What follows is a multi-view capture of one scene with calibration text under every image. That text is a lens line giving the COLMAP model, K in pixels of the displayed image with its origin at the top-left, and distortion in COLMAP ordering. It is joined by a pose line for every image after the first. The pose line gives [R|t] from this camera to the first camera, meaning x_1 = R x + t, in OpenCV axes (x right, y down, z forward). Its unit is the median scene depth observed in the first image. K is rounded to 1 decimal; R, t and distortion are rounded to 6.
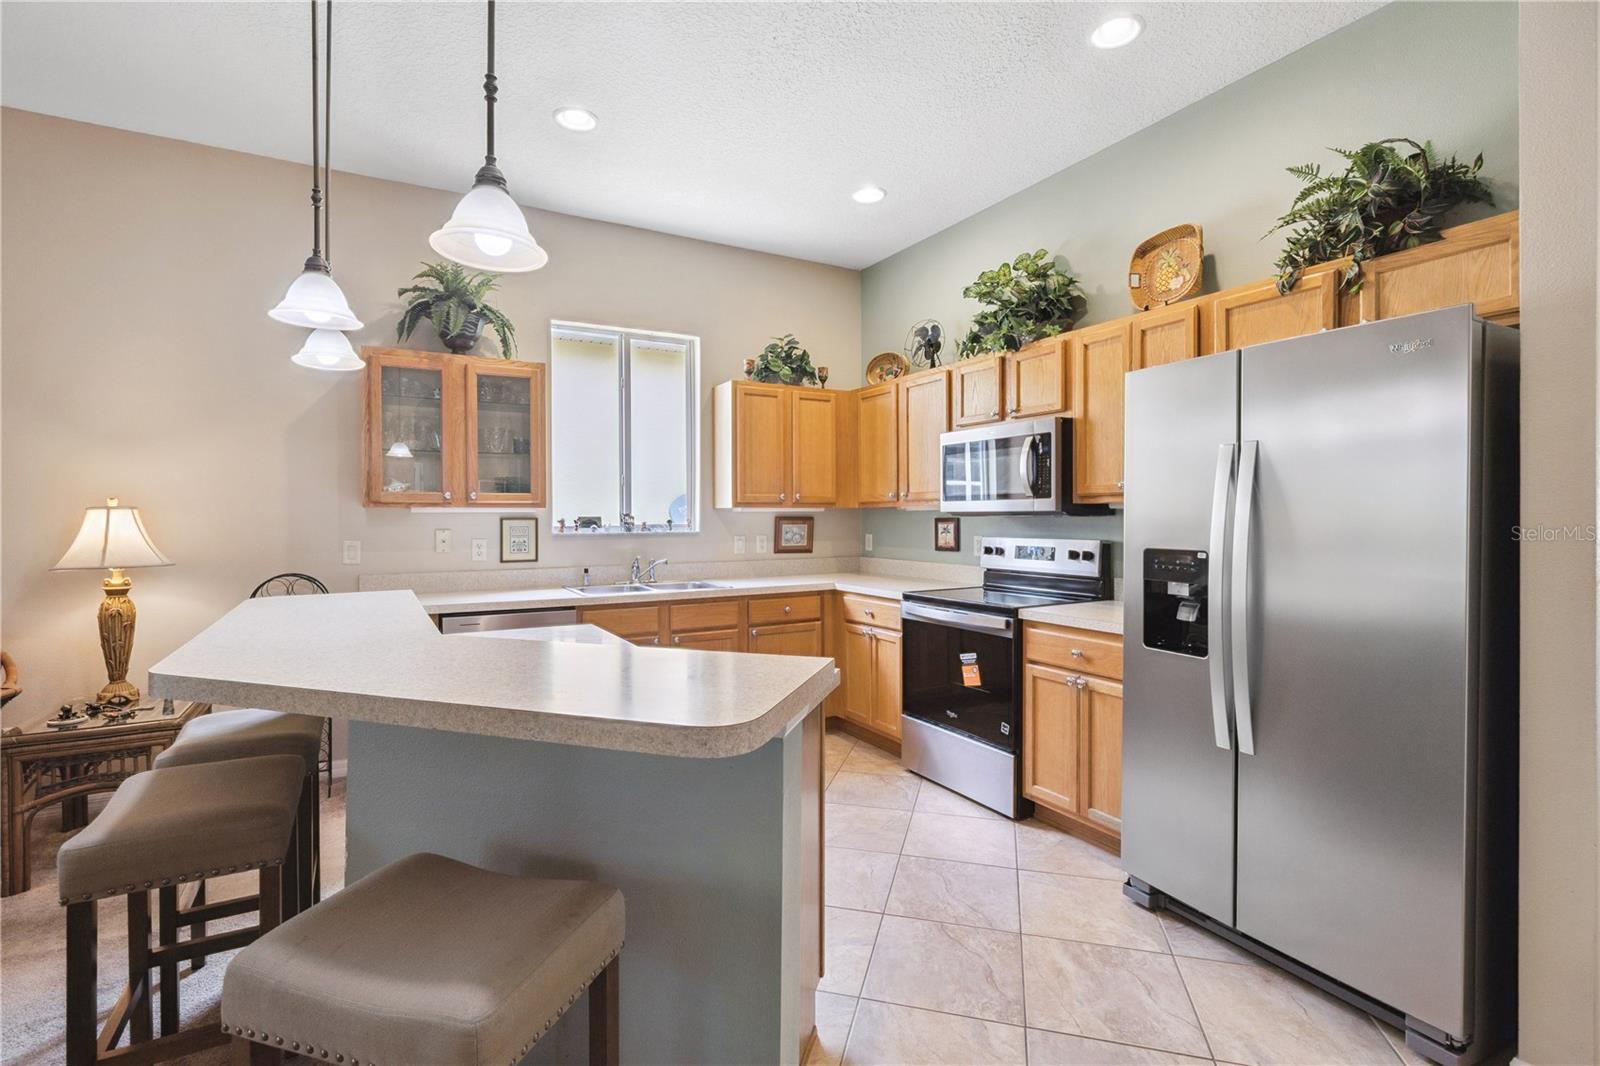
lens RADIAL K [[731.7, 0, 809.4], [0, 731.7, 521.4], [0, 0, 1]] dist [-0.011192, 0.000195]
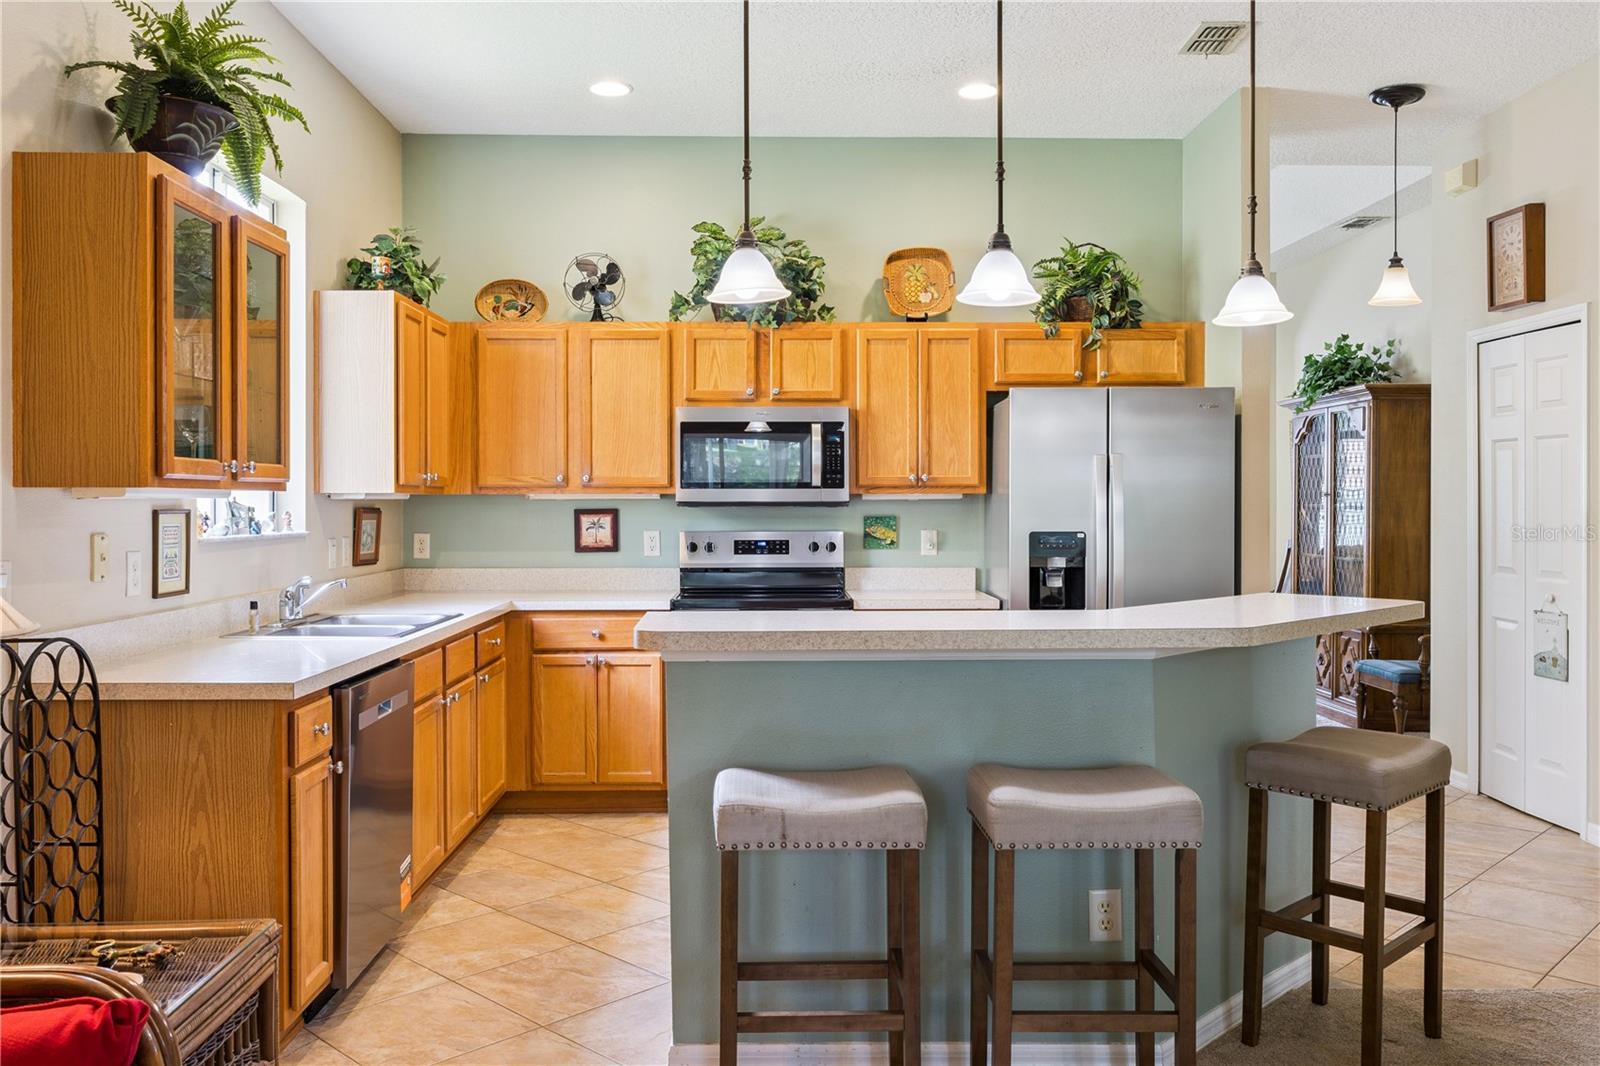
lens RADIAL K [[1266.6, 0, 764.2], [0, 1266.6, 523.4], [0, 0, 1]] dist [-0.009670, 0.006210]
pose [[0.481584, -0.010235, 0.876340, -1.236980], [0.006753, 0.999945, 0.007968, 0.001224], [-0.876374, 0.002080, 0.481627, 0.265898]]
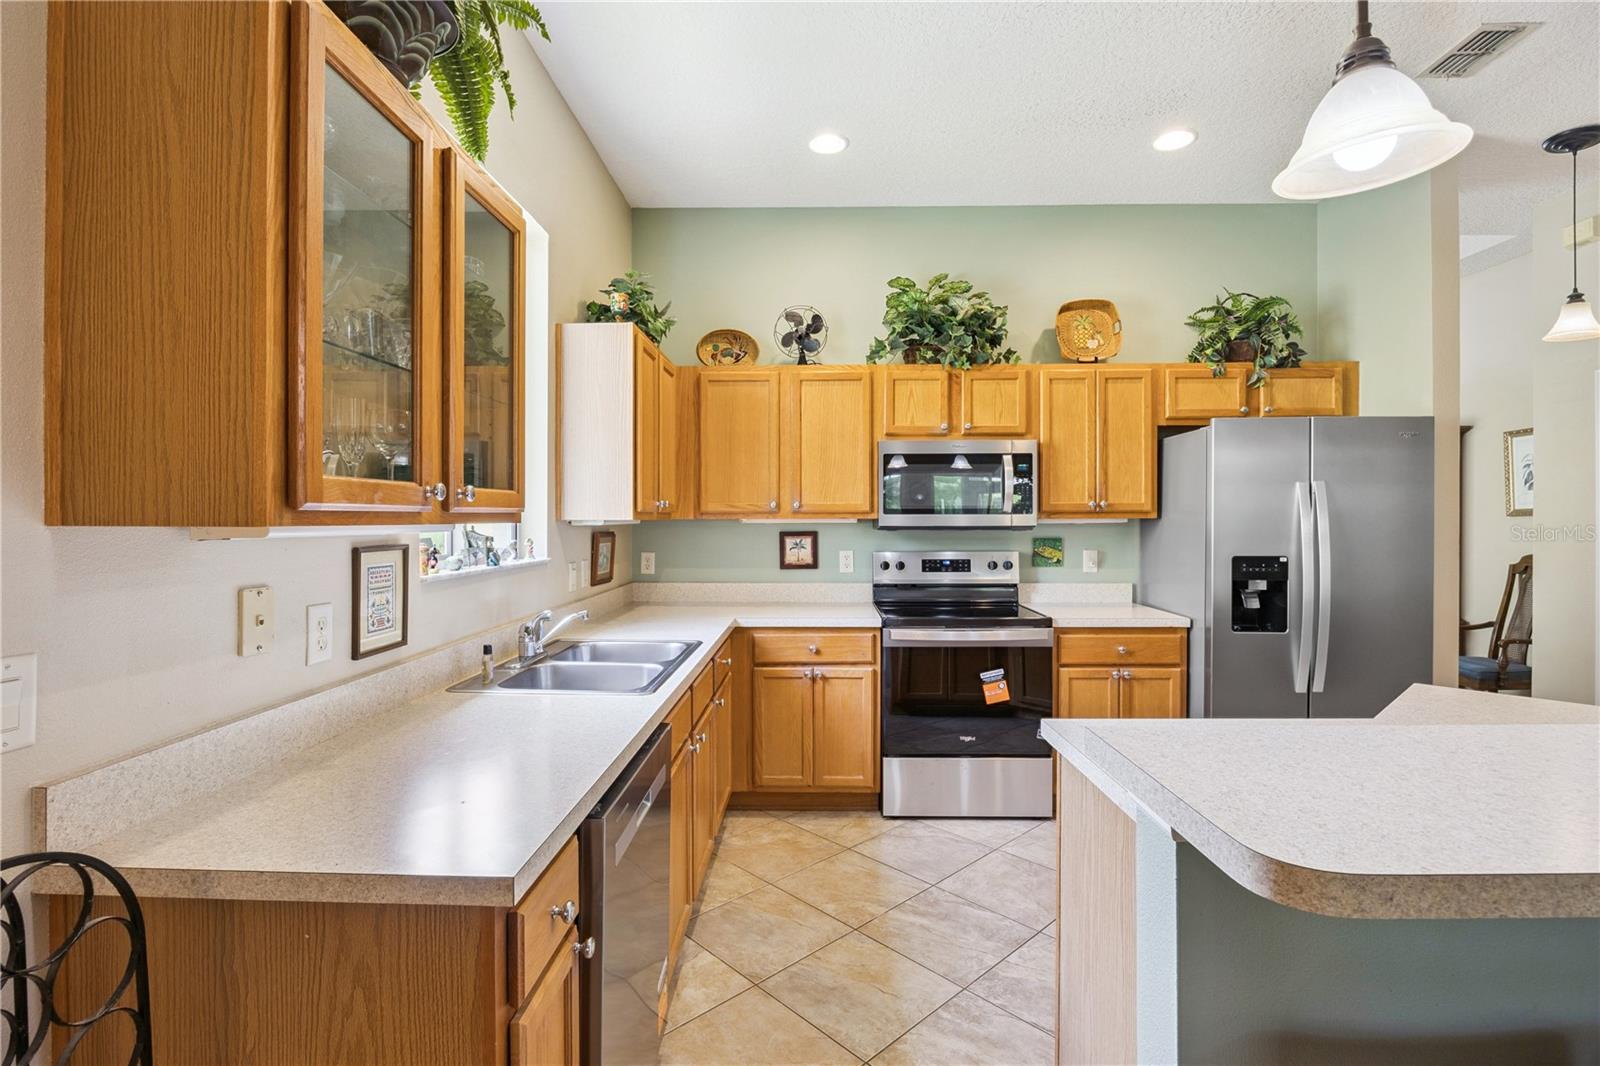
lens RADIAL K [[731.7, 0, 778.8], [0, 731.7, 524.1], [0, 0, 1]] dist [-0.011192, 0.000195]
pose [[0.524088, -0.004145, 0.851654, -0.799047], [0.006635, 0.999978, 0.000784, -0.020296], [-0.851638, 0.005240, 0.524104, 0.753491]]
